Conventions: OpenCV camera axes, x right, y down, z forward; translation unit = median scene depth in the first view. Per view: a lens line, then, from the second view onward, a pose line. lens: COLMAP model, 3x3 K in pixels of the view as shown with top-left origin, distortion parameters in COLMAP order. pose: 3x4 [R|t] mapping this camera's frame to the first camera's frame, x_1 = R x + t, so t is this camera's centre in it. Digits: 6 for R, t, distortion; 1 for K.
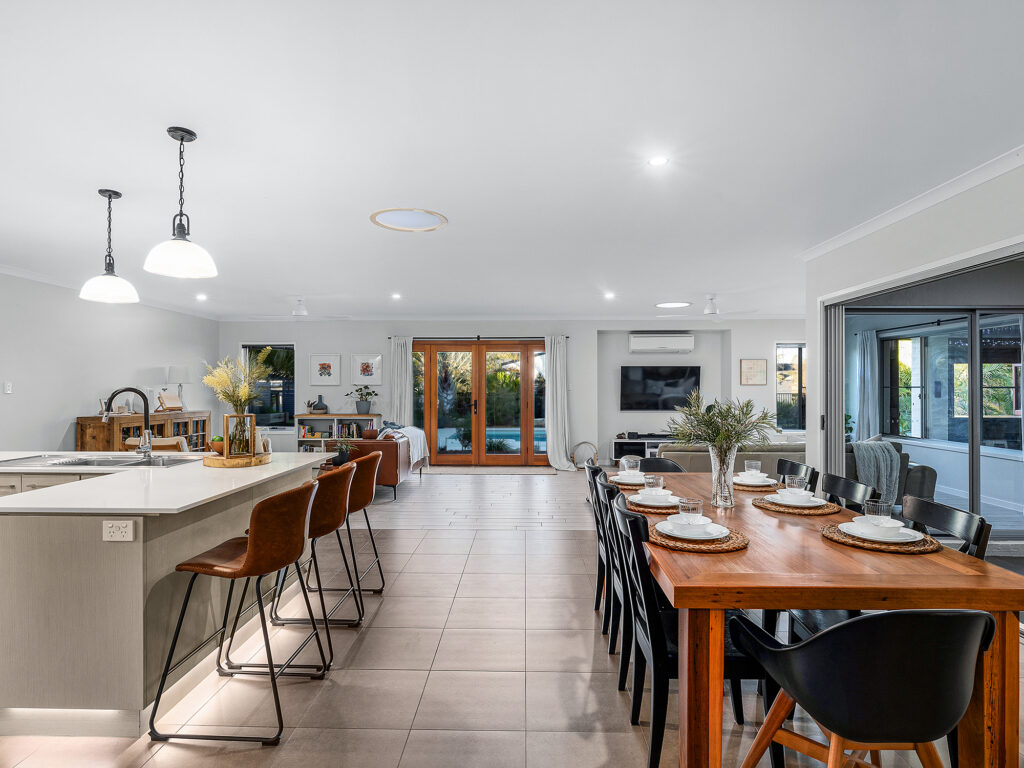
lens RADIAL K [[556.5, 0, 512.7], [0, 556.5, 382.9], [0, 0, 1]] dist [-0.006403, -0.000740]
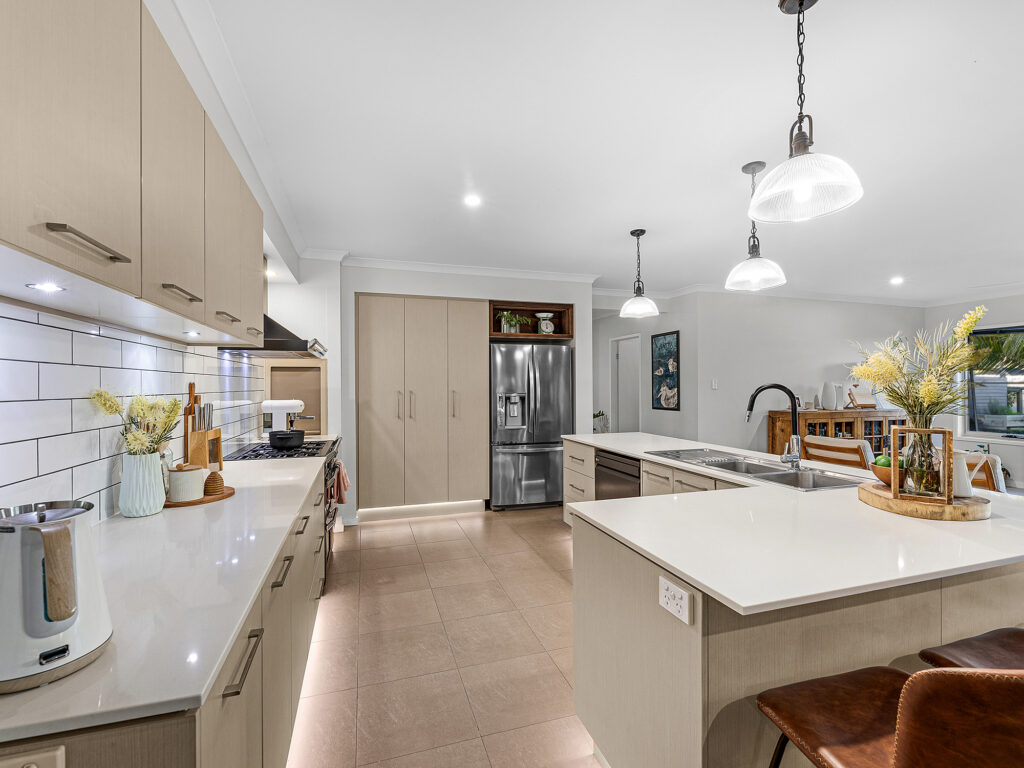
lens RADIAL K [[468.9, 0, 507.2], [0, 468.9, 383.2], [0, 0, 1]] dist [-0.000632, -0.000161]
pose [[0.334059, -0.003158, -0.942547, -0.162782], [0.009636, 0.999954, 0.000065, 0.004180], [0.942503, -0.009104, 0.334074, 0.410305]]
